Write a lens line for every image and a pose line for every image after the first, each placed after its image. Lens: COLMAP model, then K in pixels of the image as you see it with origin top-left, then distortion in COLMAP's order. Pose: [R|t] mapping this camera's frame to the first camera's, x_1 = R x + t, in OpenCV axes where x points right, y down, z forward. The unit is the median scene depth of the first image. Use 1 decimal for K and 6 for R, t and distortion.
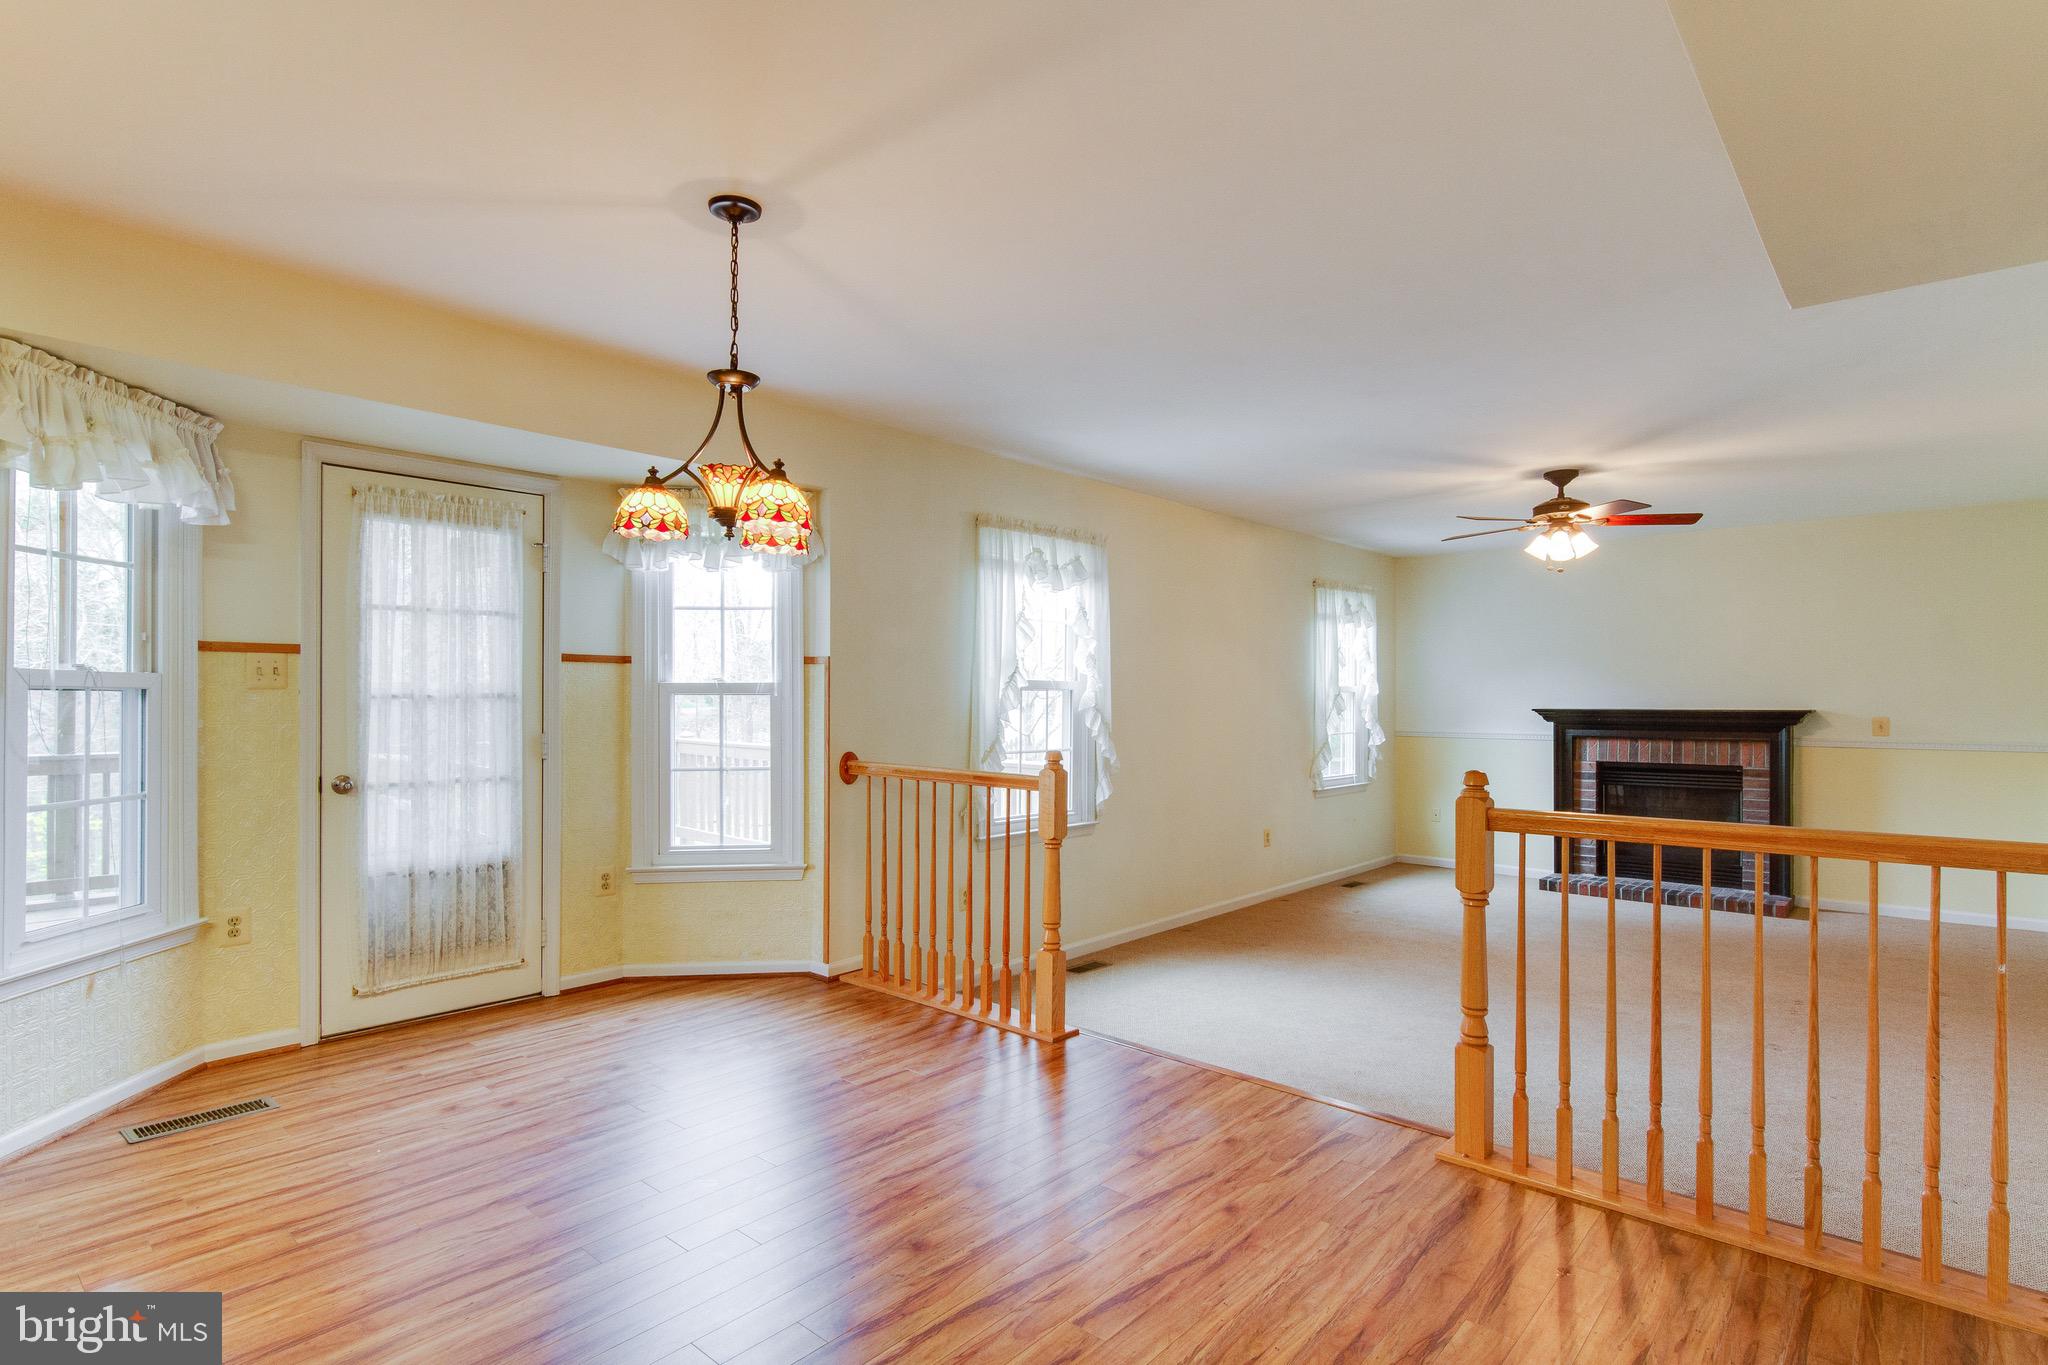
lens RADIAL K [[1038.3, 0, 1030.2], [0, 1038.3, 691.6], [0, 0, 1]] dist [0.002547, -0.000529]
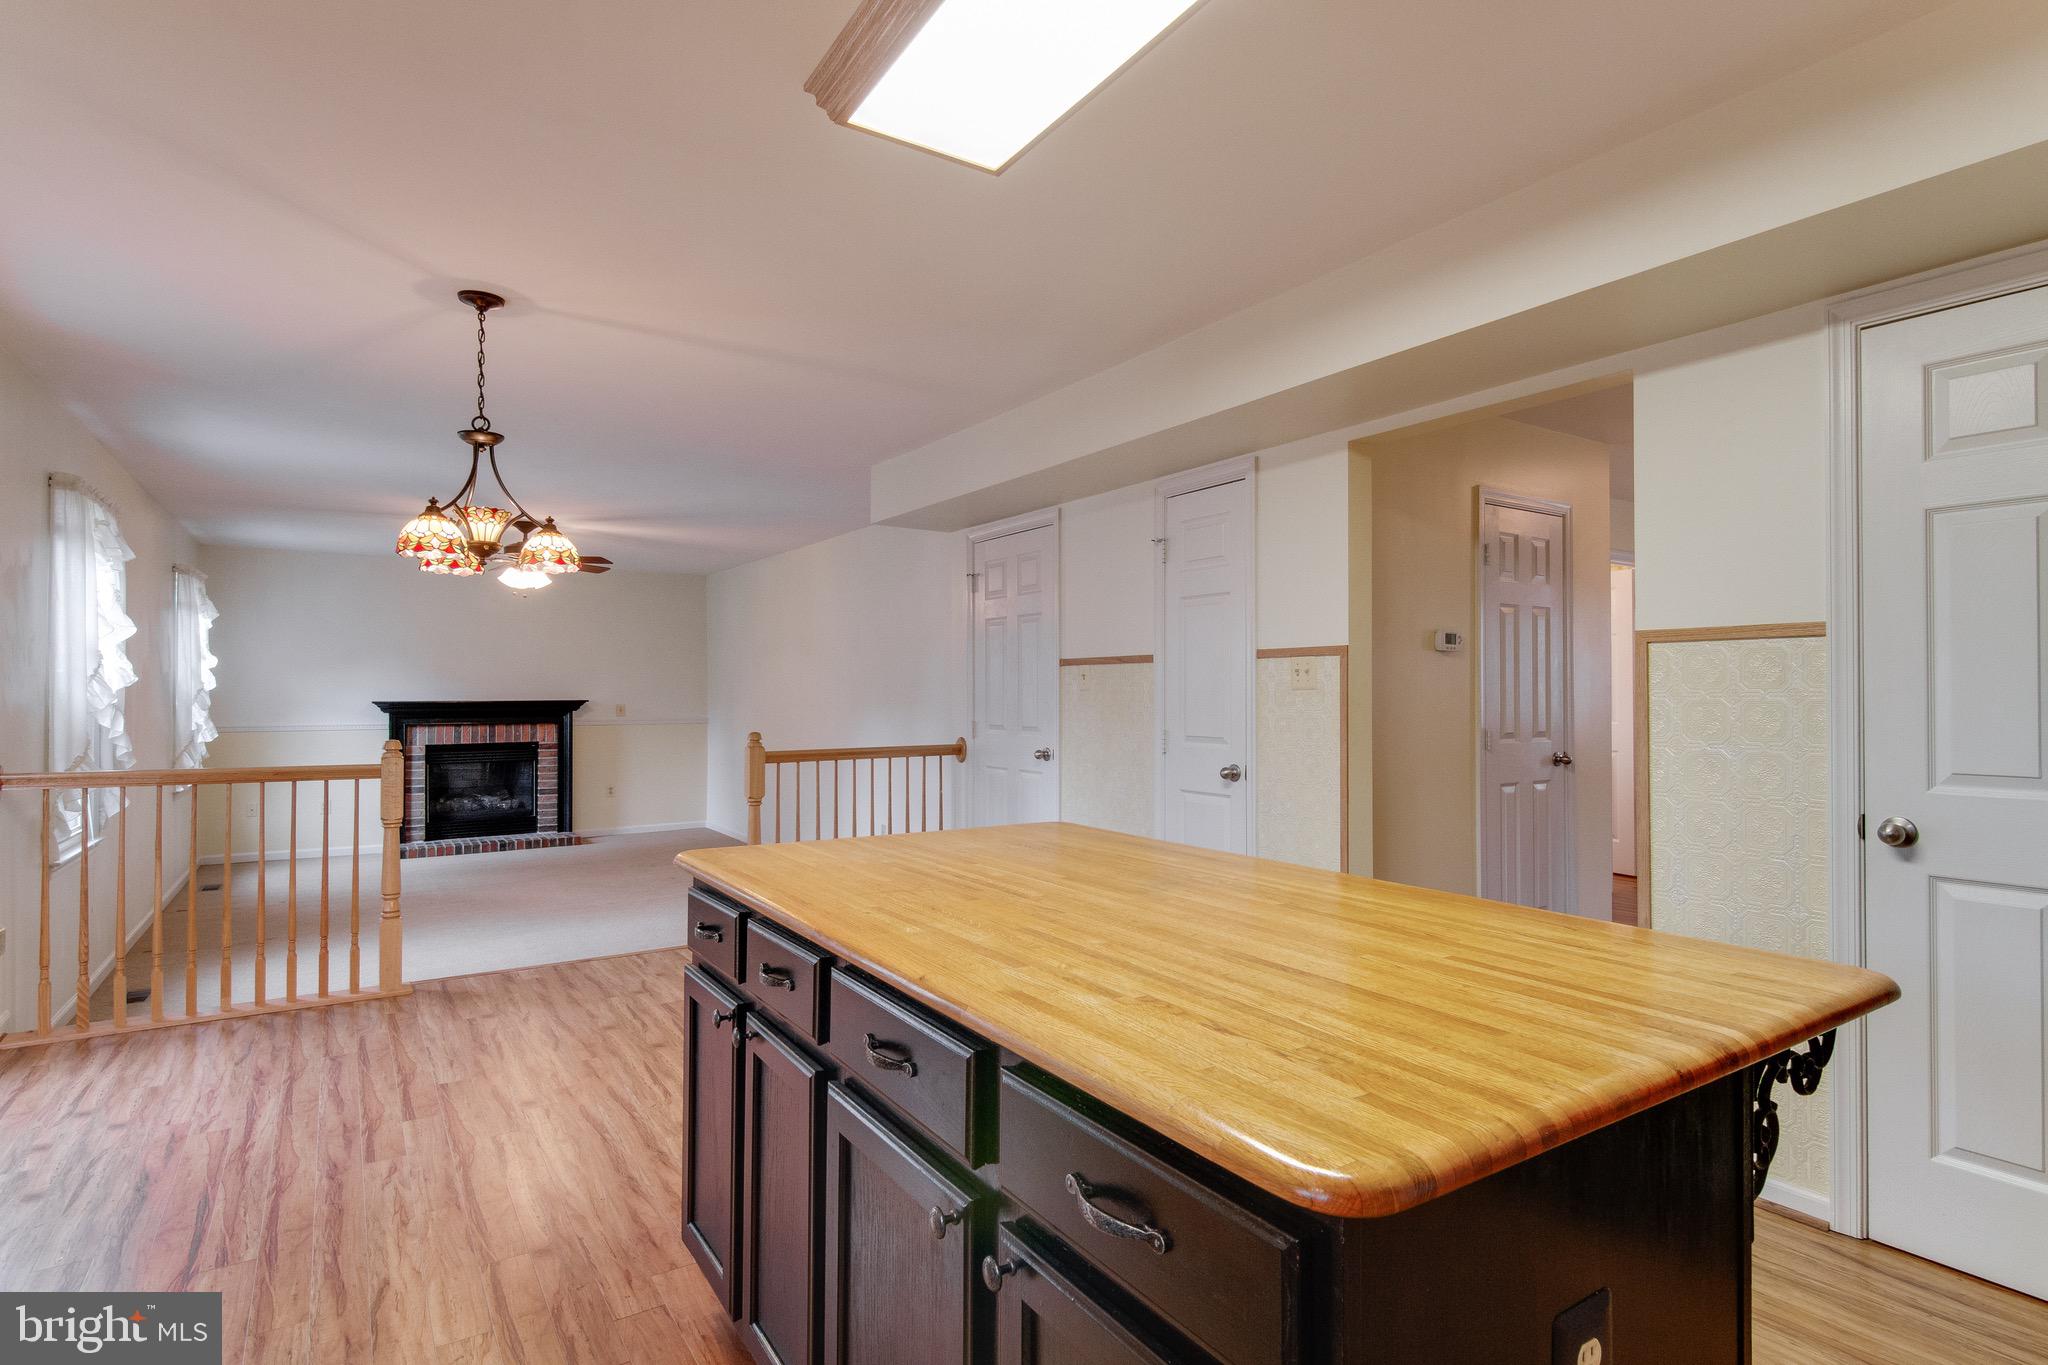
lens RADIAL K [[1027.6, 0, 1049.3], [0, 1027.6, 683.0], [0, 0, 1]] dist [0.001701, -0.000266]
pose [[0.255688, 0.005249, 0.966745, -0.448328], [-0.004014, 0.999982, -0.004368, -0.001829], [-0.966751, -0.002764, 0.255705, 0.012094]]
